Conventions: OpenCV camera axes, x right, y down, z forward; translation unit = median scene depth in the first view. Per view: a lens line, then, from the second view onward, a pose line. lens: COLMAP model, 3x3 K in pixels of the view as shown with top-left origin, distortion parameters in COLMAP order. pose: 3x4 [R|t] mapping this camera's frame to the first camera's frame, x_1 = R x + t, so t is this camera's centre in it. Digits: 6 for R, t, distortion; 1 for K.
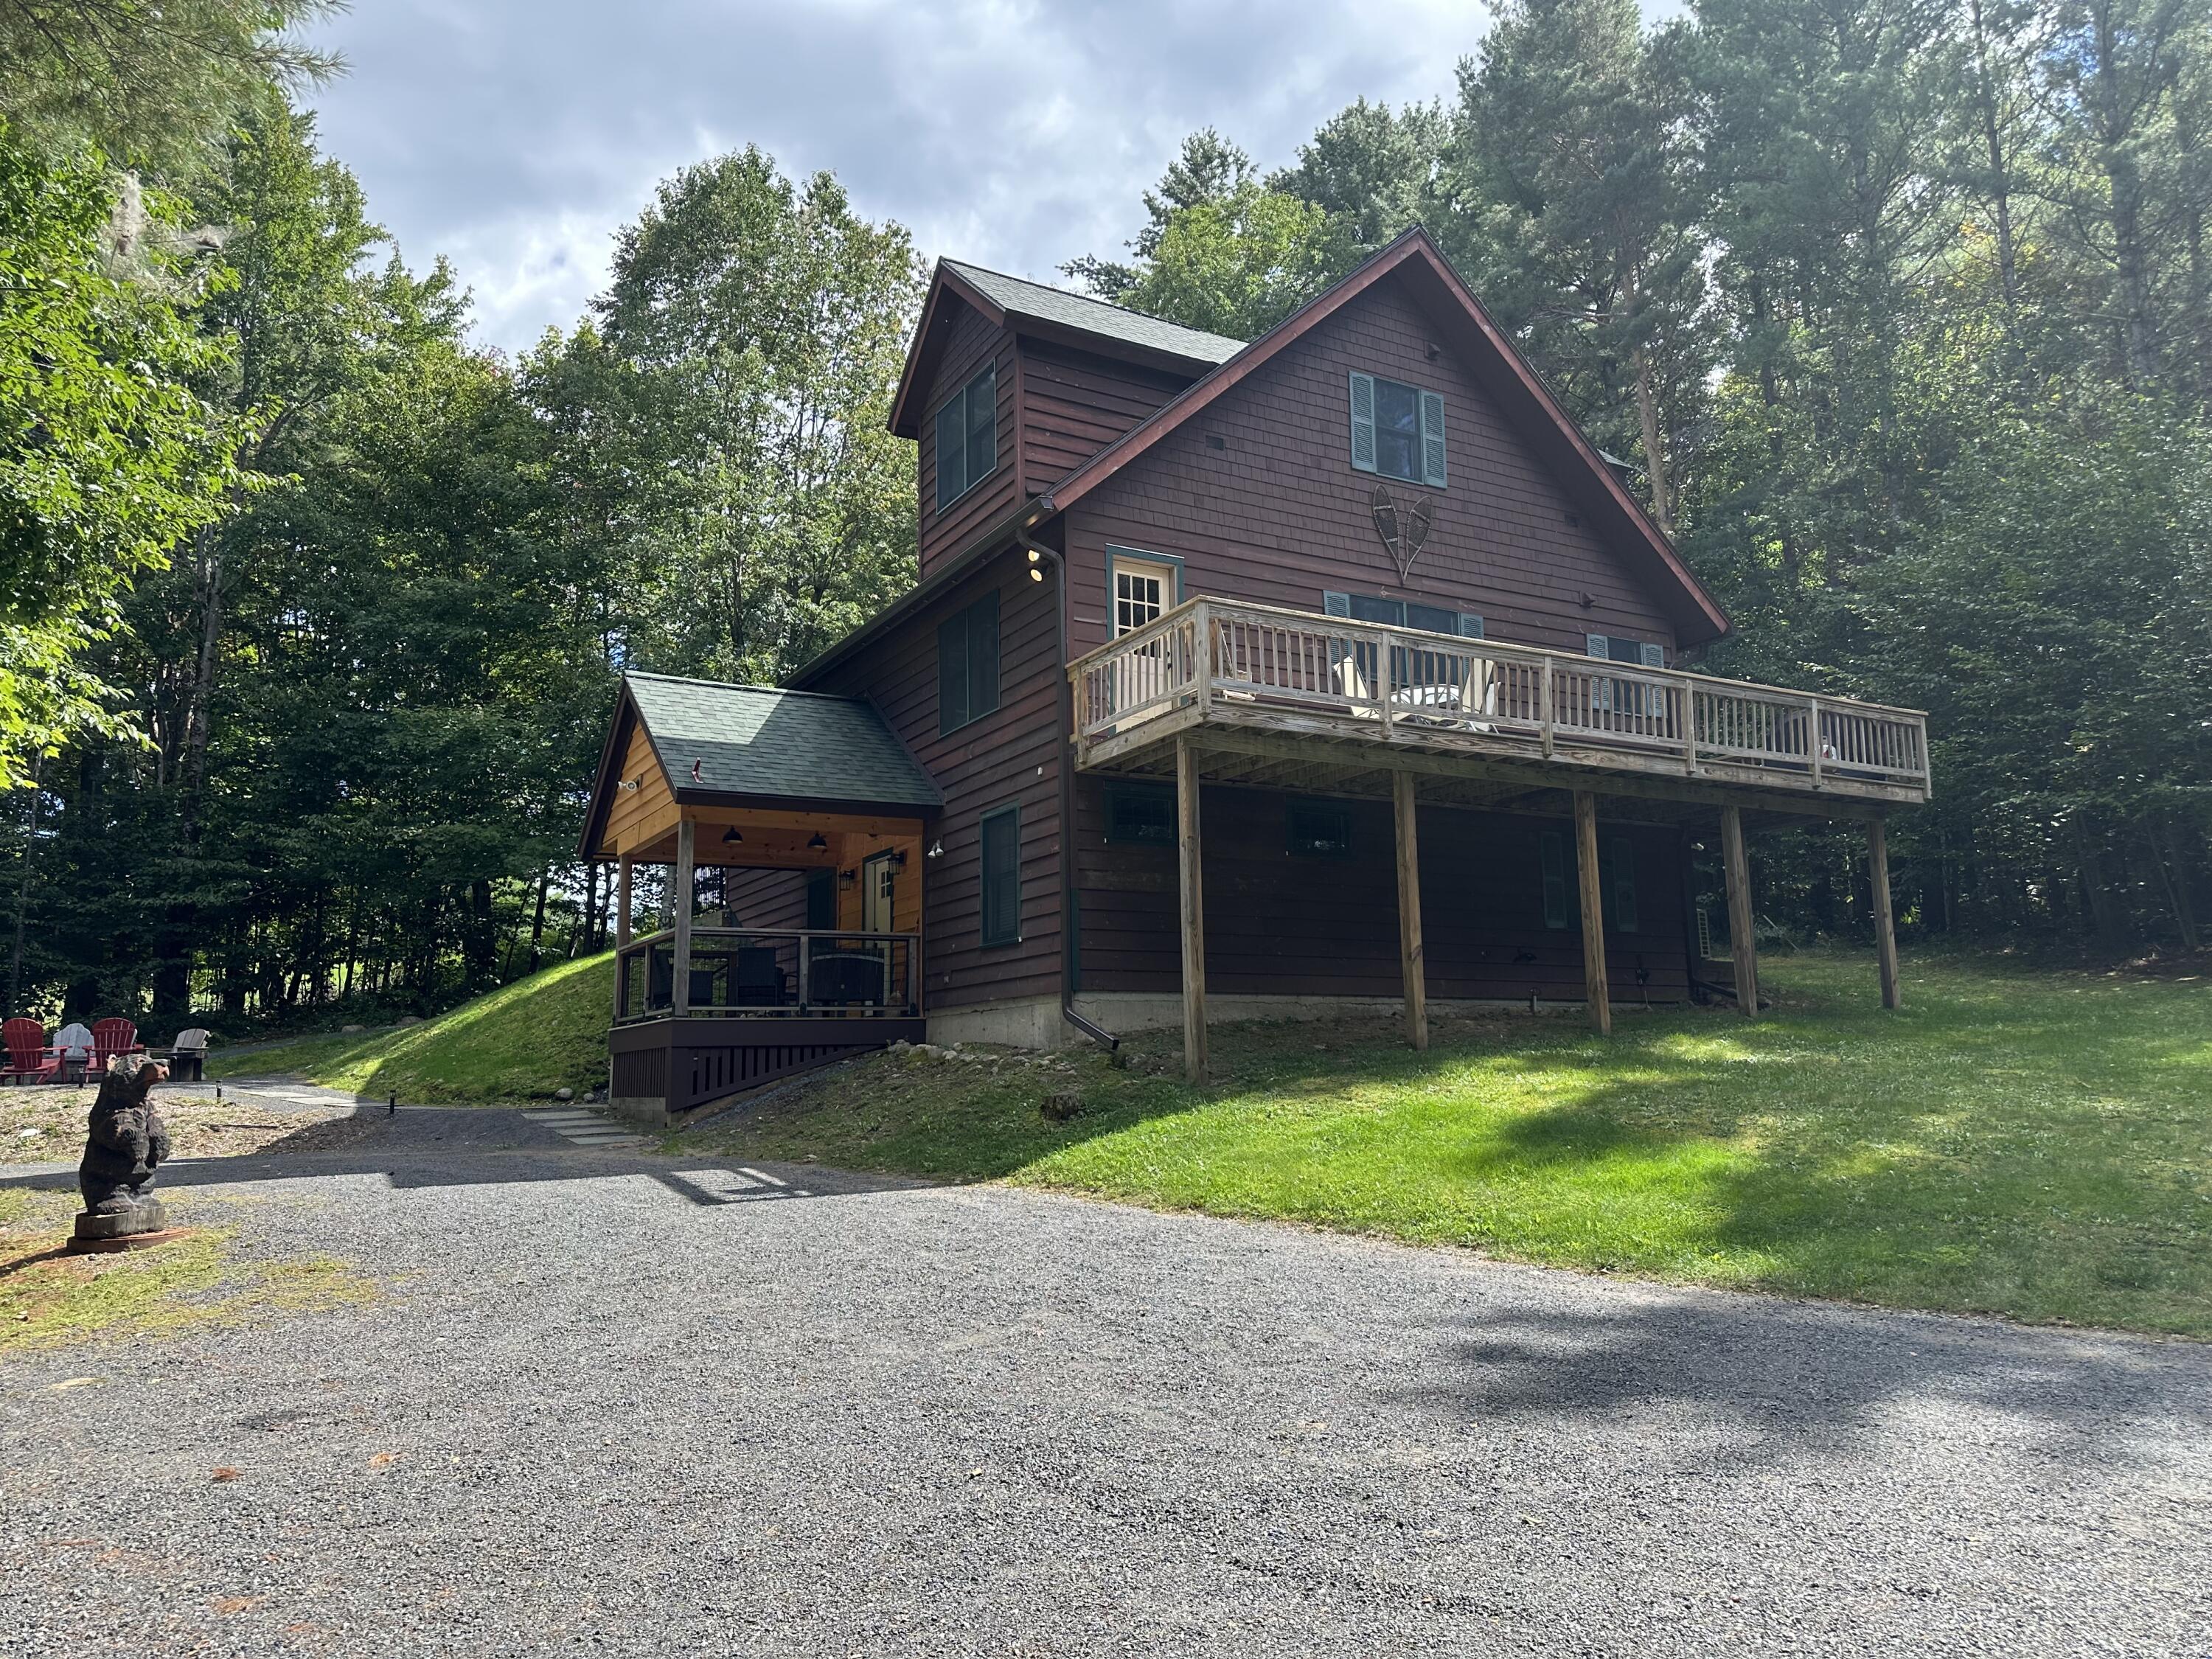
lens RADIAL K [[1569.8, 0, 1118.1], [0, 1569.8, 830.0], [0, 0, 1]] dist [0.052927, -0.079511]
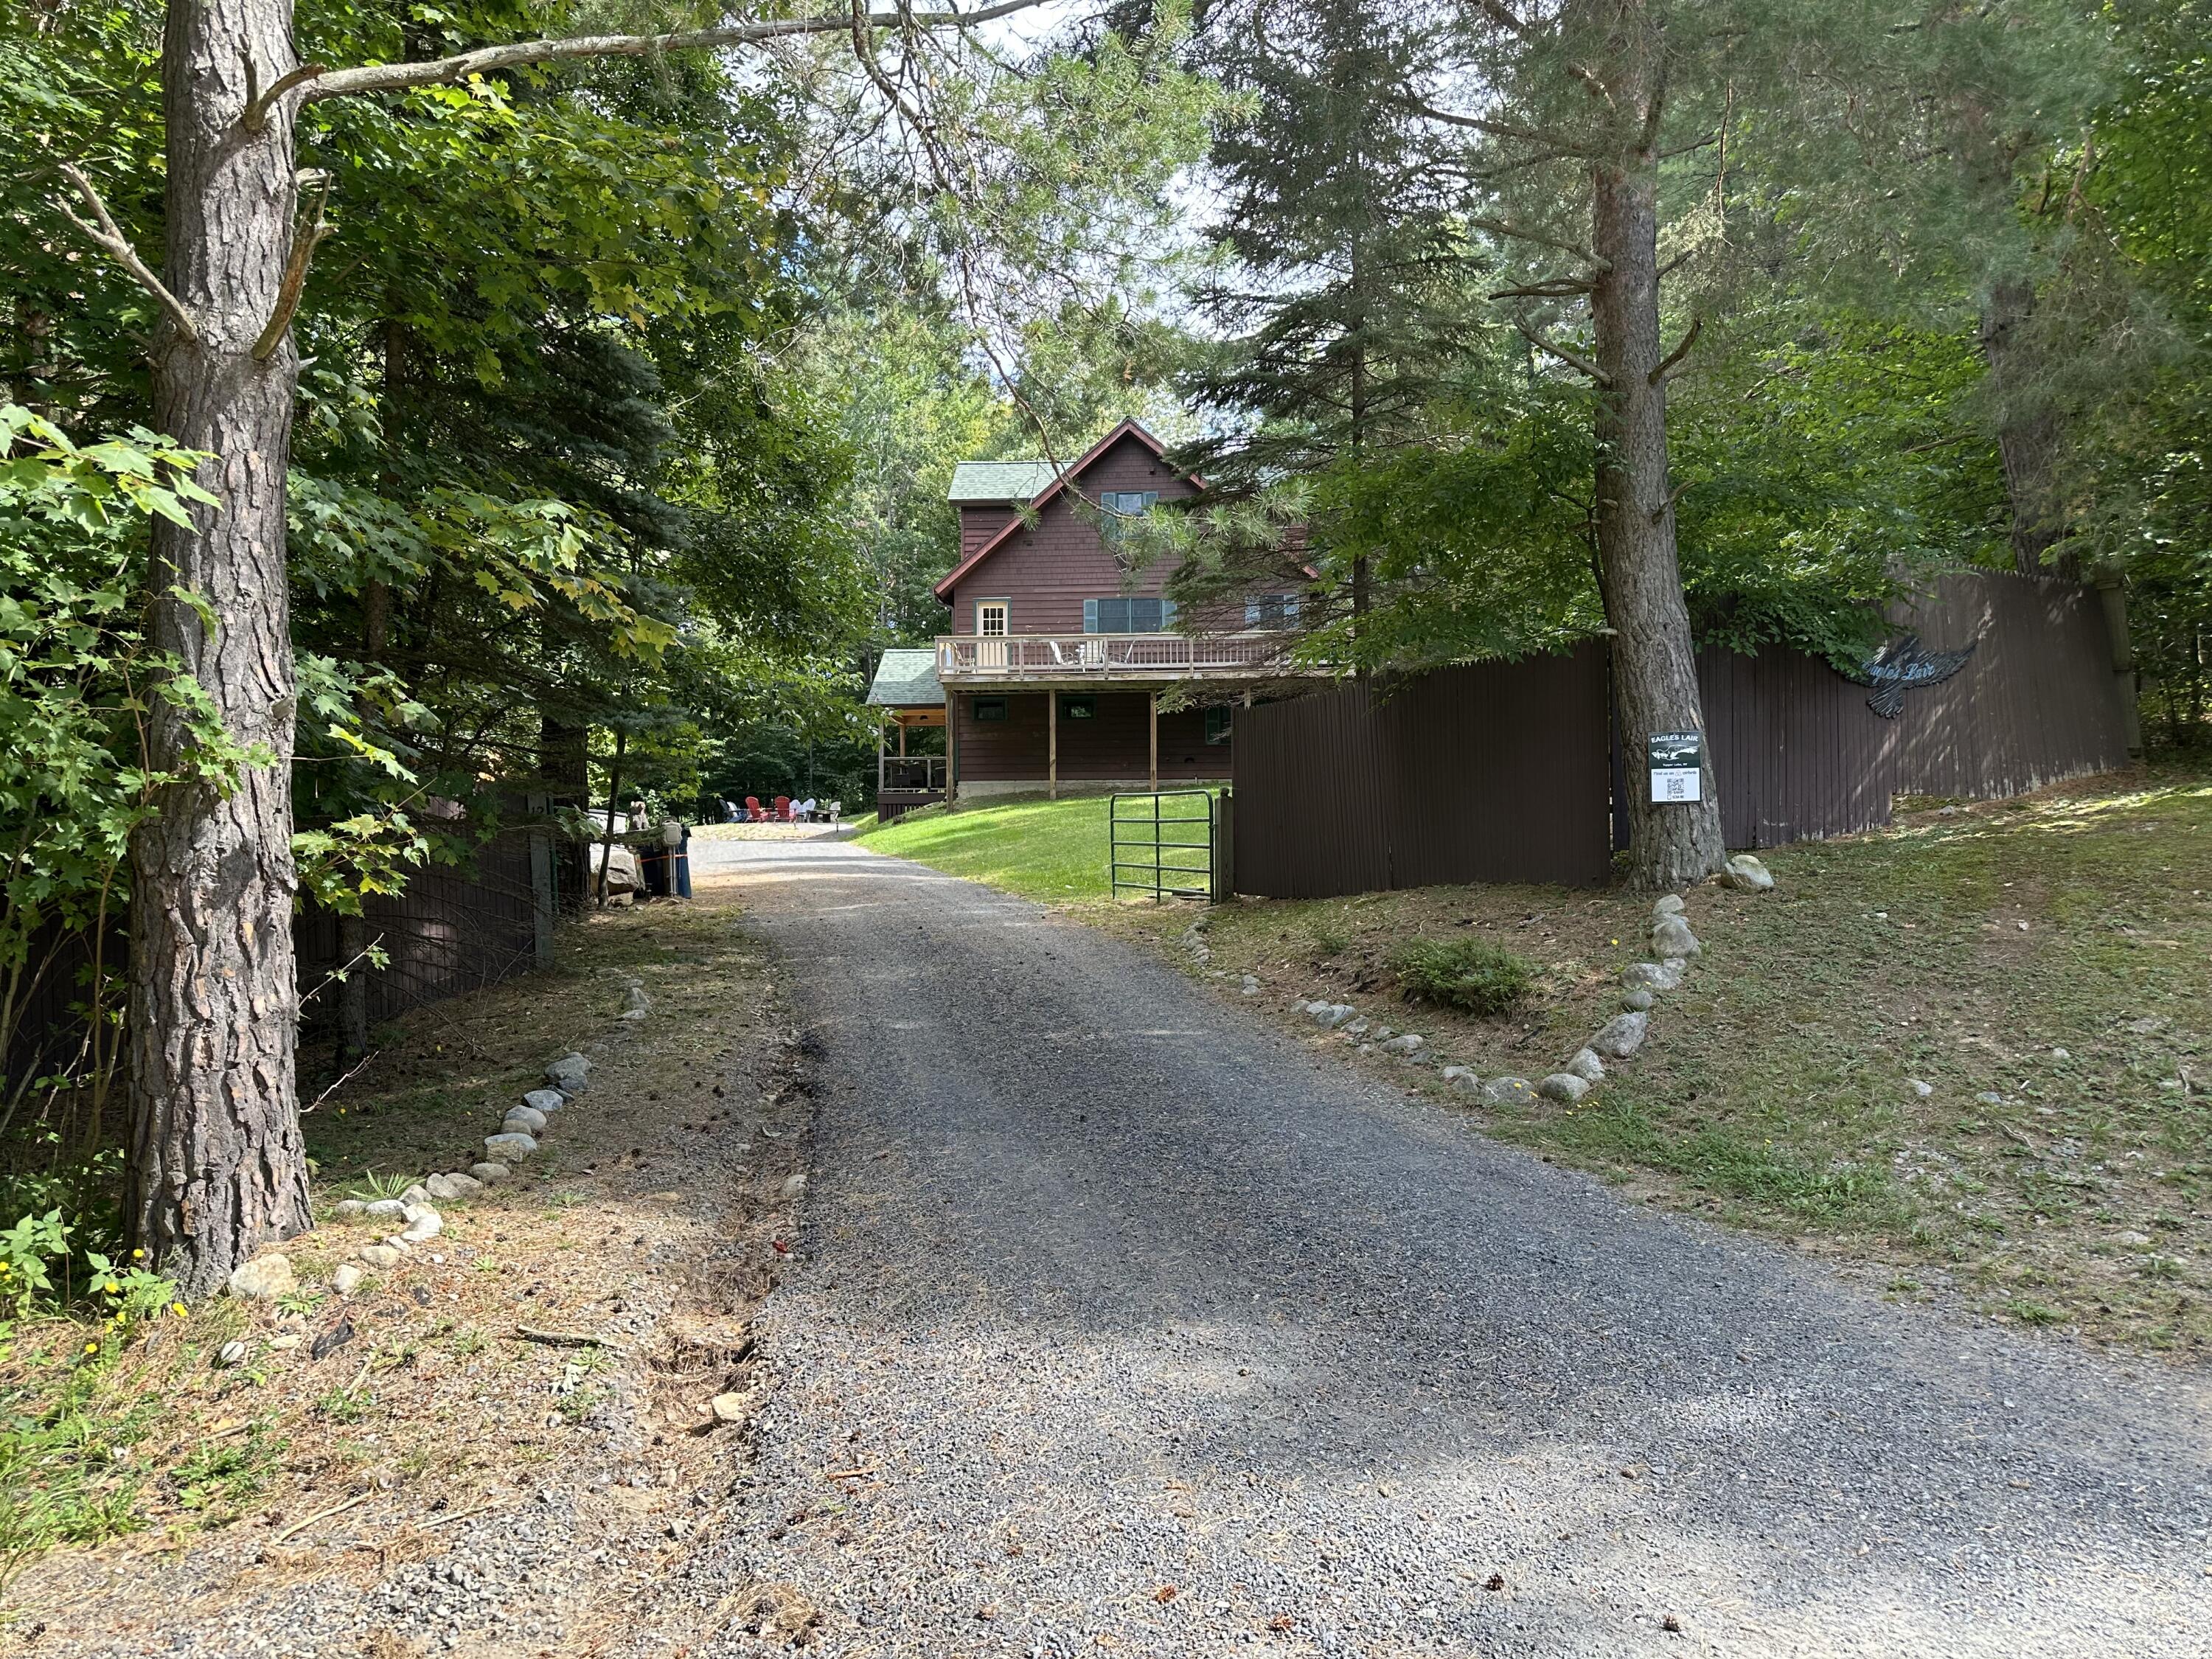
lens RADIAL K [[1569.8, 0, 1099.1], [0, 1569.8, 826.4], [0, 0, 1]] dist [0.052927, -0.079511]
pose [[0.817904, -0.002406, -0.575350, 1.455566], [0.079305, 0.990918, 0.108596, -0.075009], [0.569863, -0.134449, 0.810666, -0.862278]]
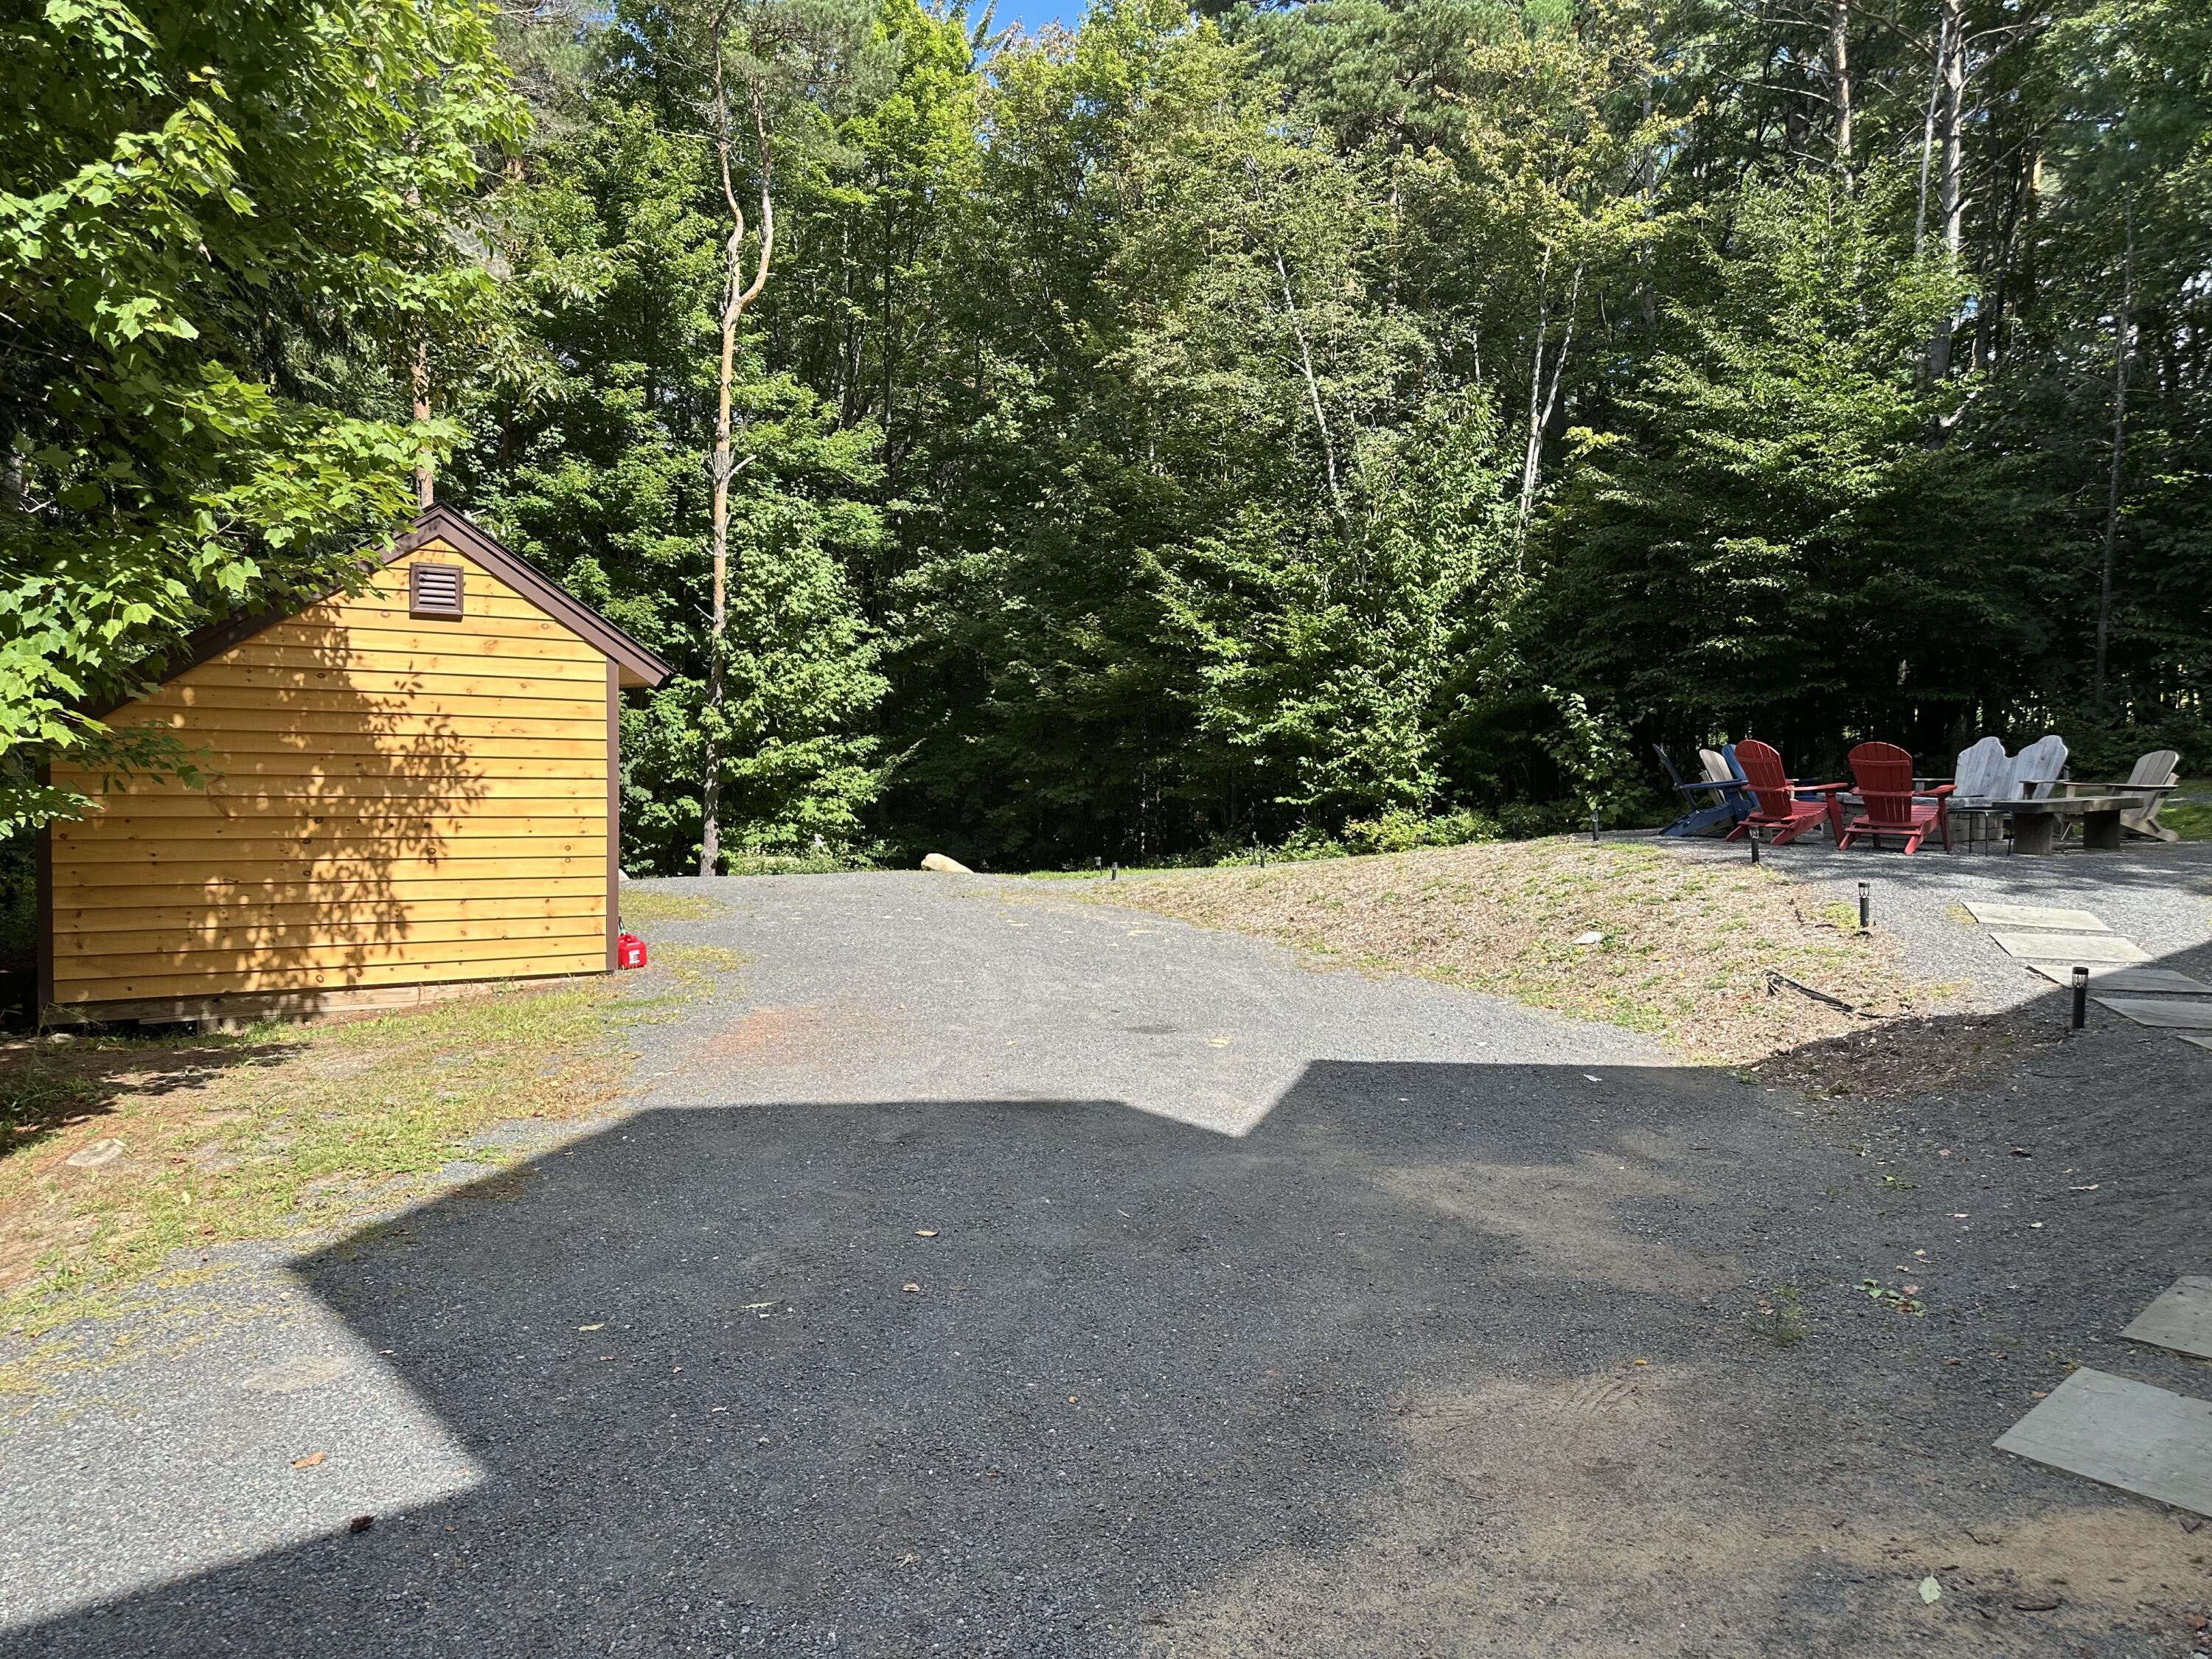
lens RADIAL K [[1569.8, 0, 1113.0], [0, 1569.8, 835.1], [0, 0, 1]] dist [0.052927, -0.079511]
pose [[0.175352, 0.087476, -0.980612, -0.142686], [0.128492, 0.985492, 0.110888, 0.066100], [0.976085, -0.145445, 0.161568, 0.795224]]
